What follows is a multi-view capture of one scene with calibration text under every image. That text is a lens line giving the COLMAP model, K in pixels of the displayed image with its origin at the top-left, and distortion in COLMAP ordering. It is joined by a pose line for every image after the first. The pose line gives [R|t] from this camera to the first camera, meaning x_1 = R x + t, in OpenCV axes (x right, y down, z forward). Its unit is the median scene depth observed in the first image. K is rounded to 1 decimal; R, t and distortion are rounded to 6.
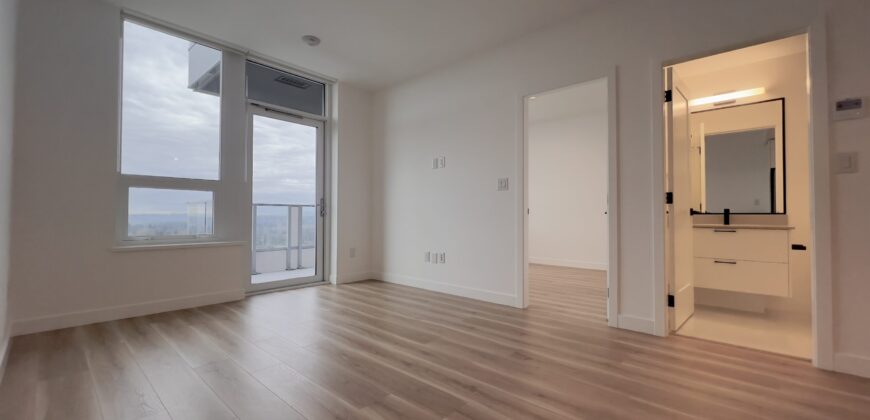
lens RADIAL K [[347.4, 0, 435.0], [0, 347.4, 210.0], [0, 0, 1]] dist [0.001704, 0.000150]
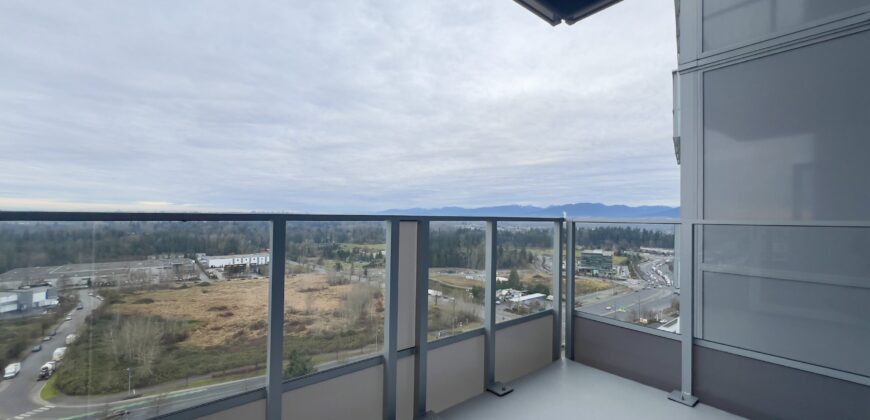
lens RADIAL K [[347.4, 0, 435.0], [0, 347.4, 210.0], [0, 0, 1]] dist [0.001704, 0.000150]
pose [[0.986402, 0.008925, -0.164109, -0.334715], [-0.009139, 0.999958, -0.000552, -0.019910], [0.164097, 0.002044, 0.986442, 0.707636]]
